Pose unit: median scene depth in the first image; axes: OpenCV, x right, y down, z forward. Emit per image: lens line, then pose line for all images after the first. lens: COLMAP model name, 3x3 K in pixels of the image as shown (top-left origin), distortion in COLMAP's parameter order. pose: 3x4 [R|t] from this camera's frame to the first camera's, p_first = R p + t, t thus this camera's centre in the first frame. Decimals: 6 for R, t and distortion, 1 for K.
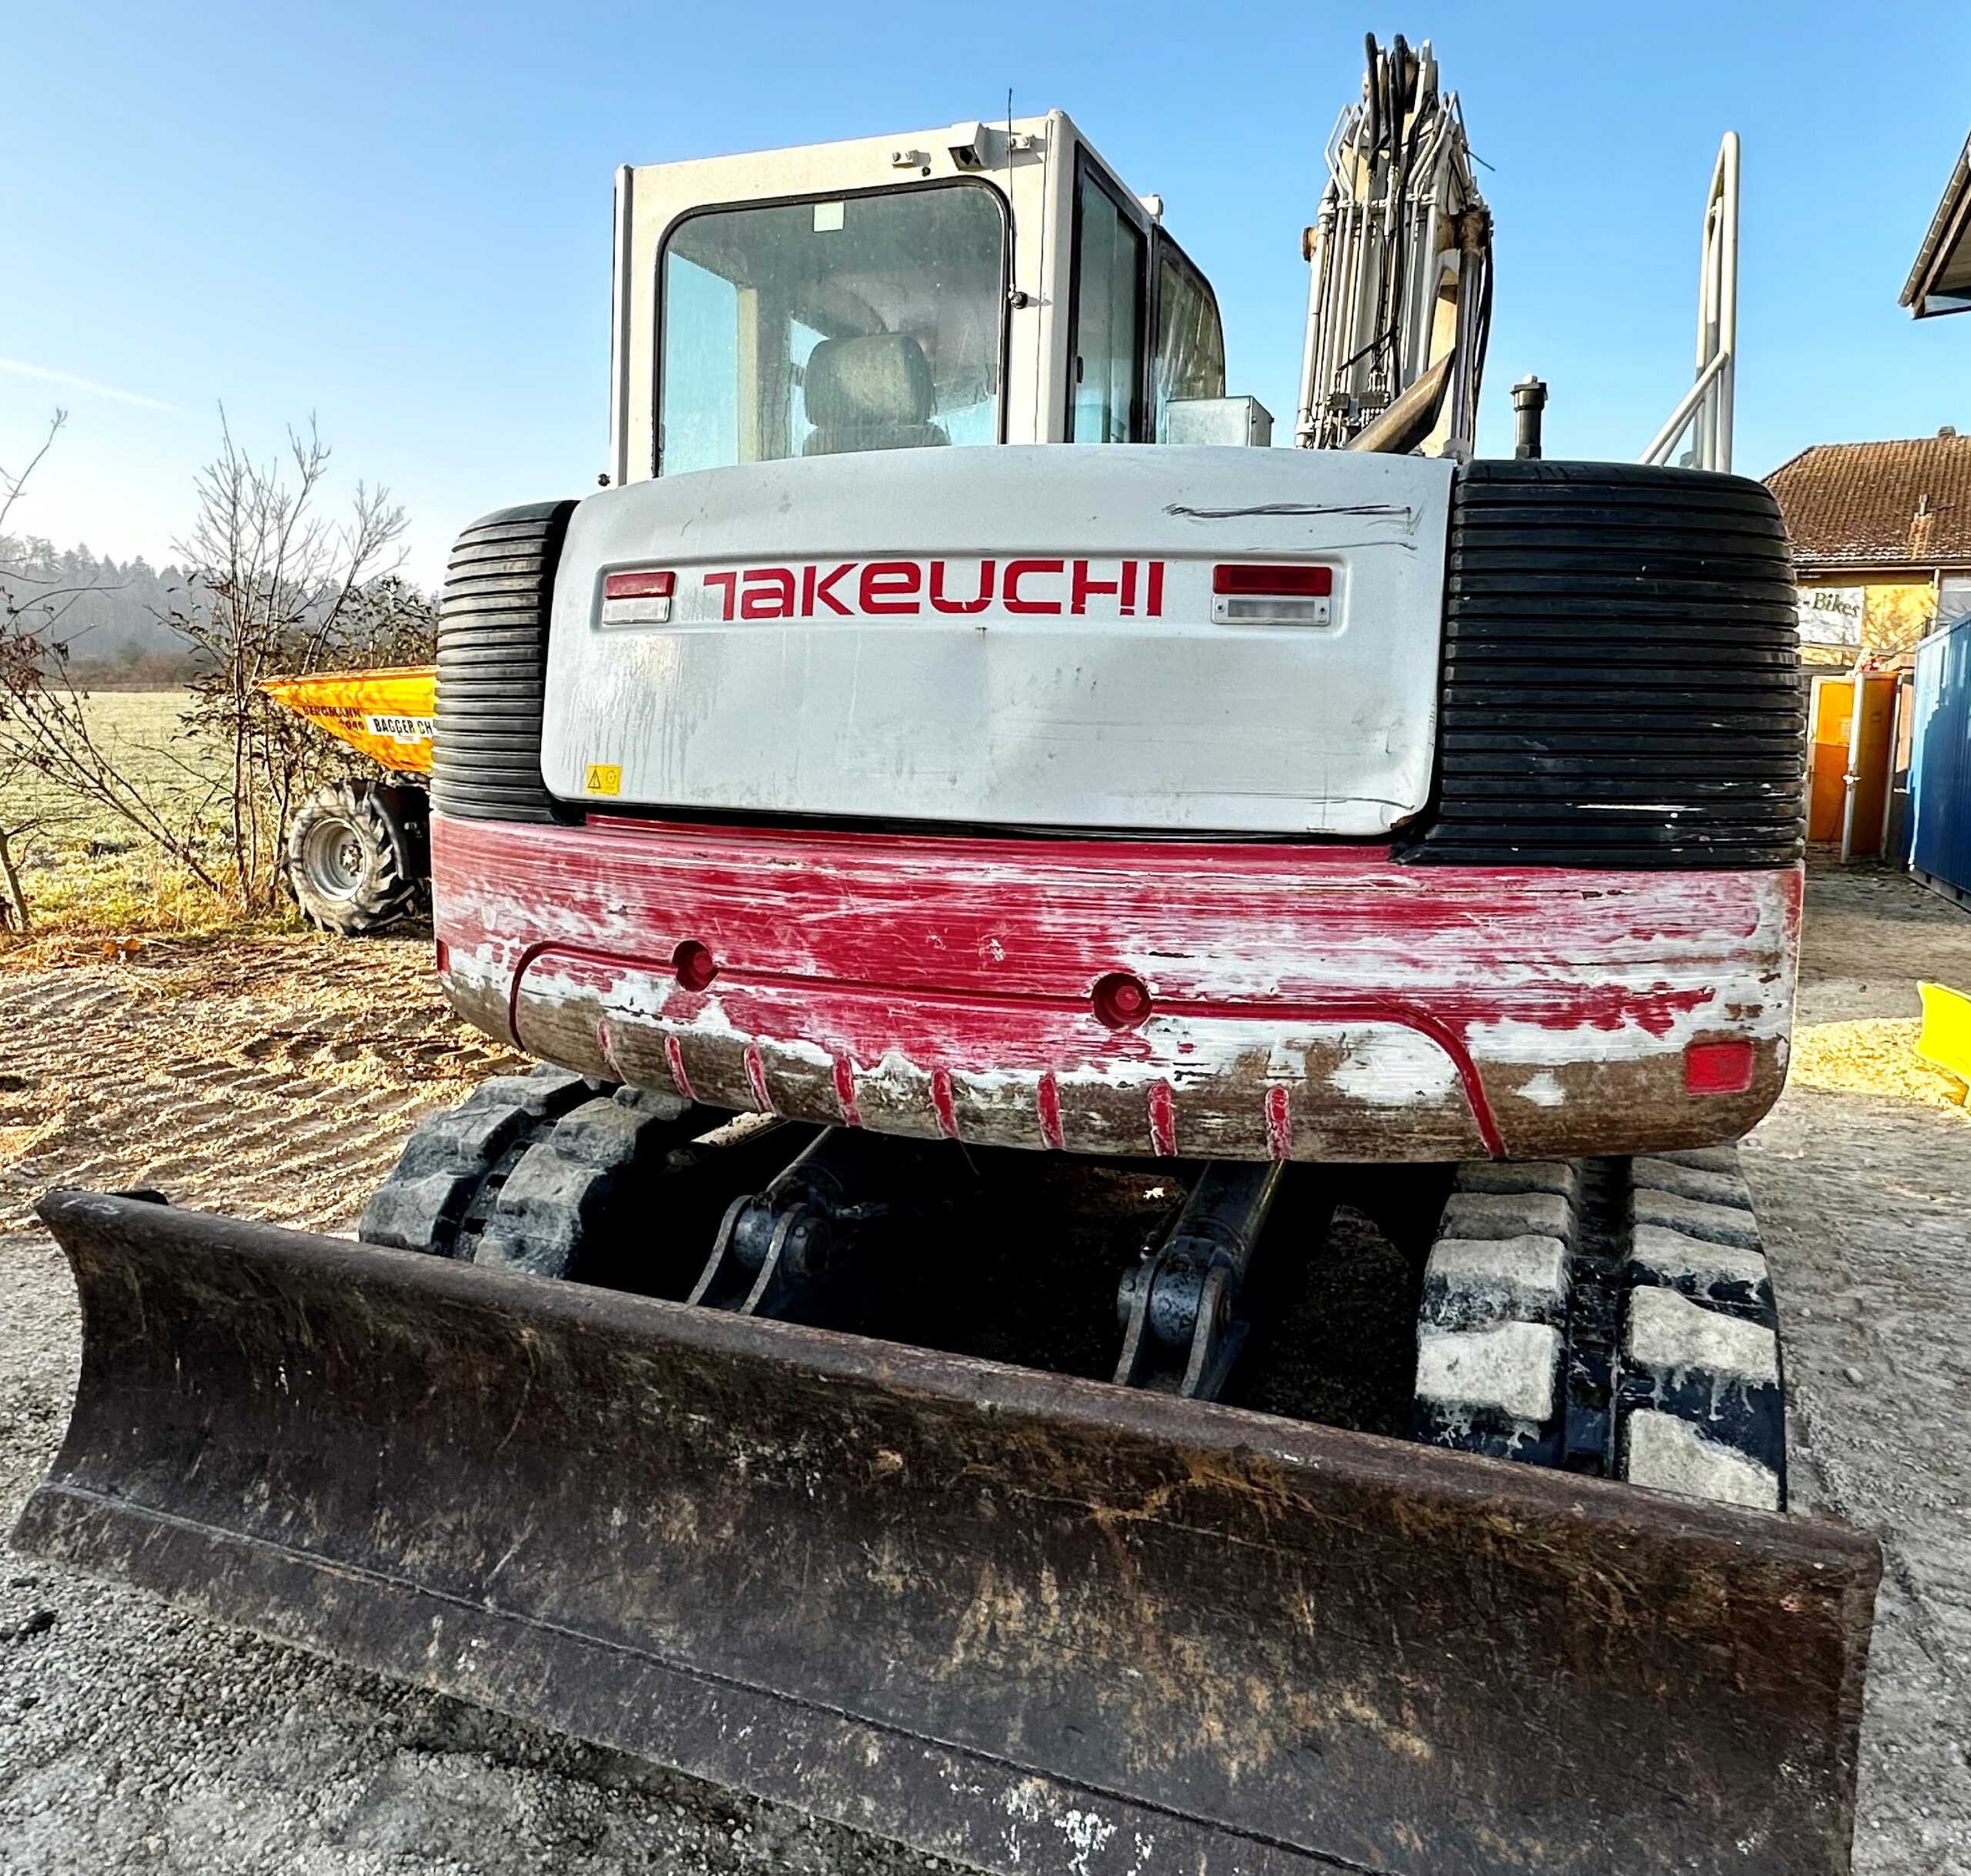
lens RADIAL K [[1543.6, 0, 985.5], [0, 1543.6, 938.0], [0, 0, 1]] dist [-0.006752, 0.001208]
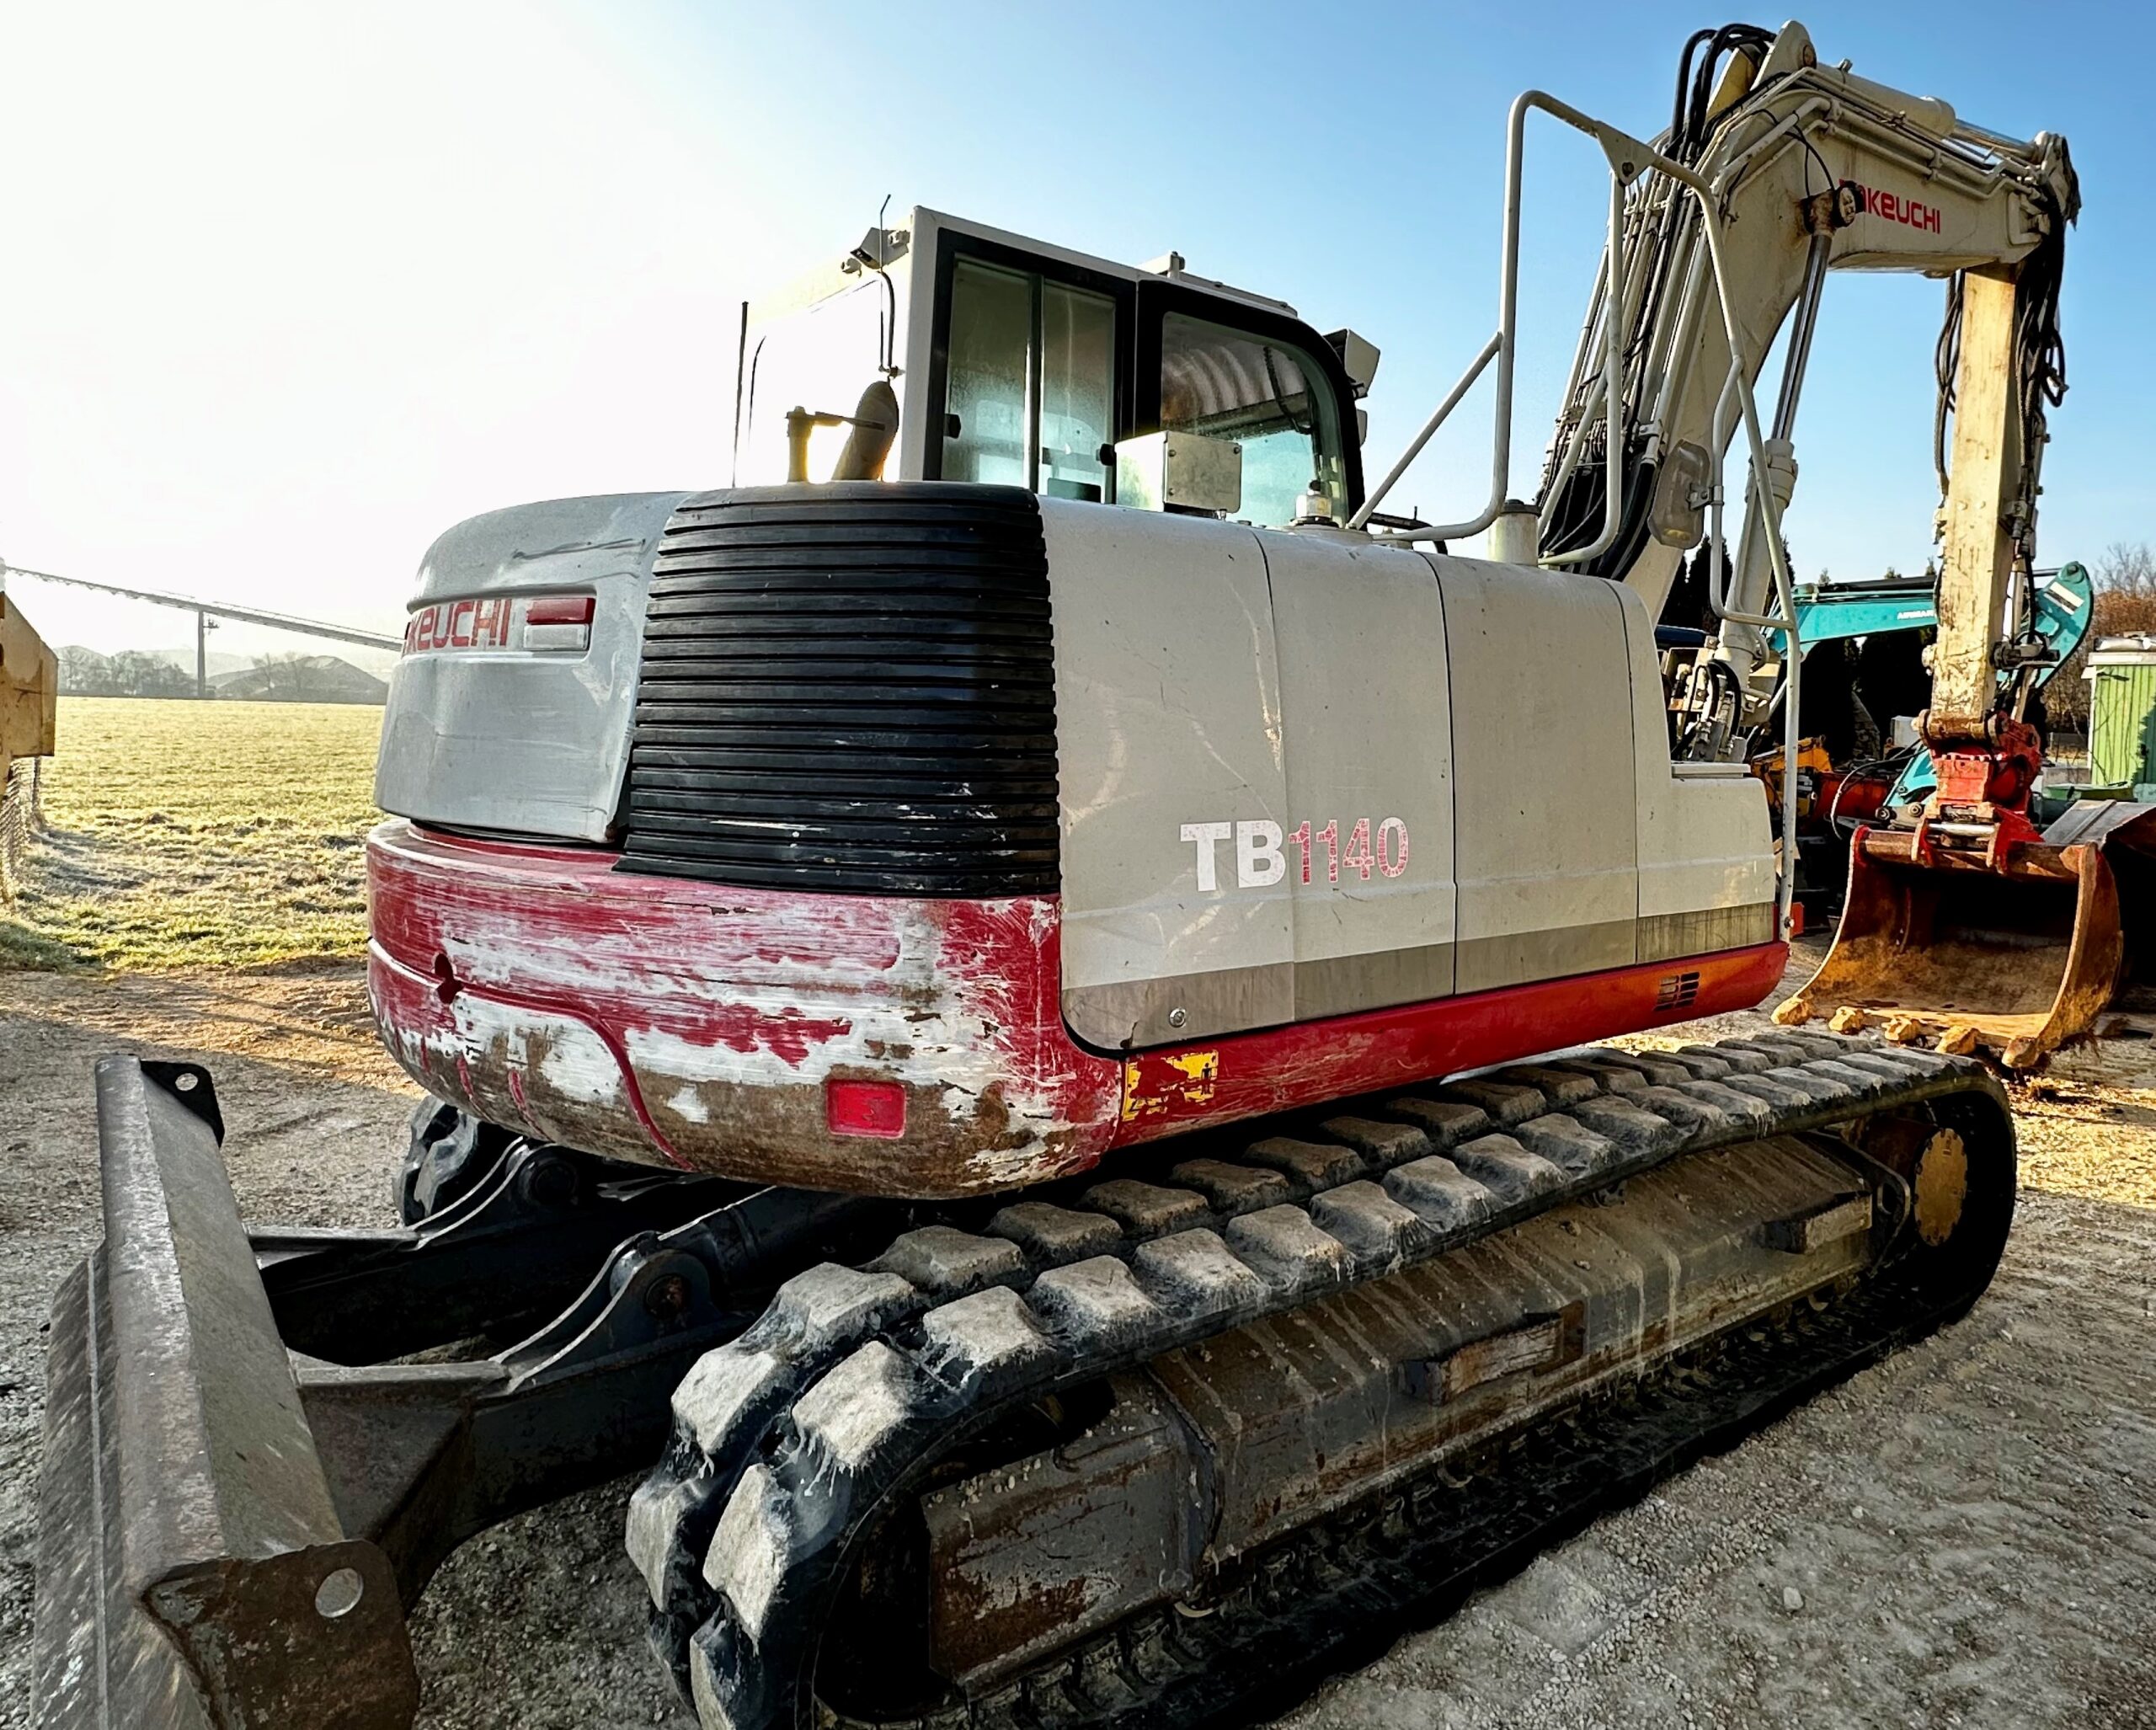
lens RADIAL K [[1416.5, 0, 1078.3], [0, 1416.5, 816.5], [0, 0, 1]] dist [-0.001986, -0.001324]
pose [[0.869781, 0.032192, -0.492386, 1.024129], [-0.078627, 0.994162, -0.073894, -0.038556], [0.487133, 0.102986, 0.867235, 0.311702]]
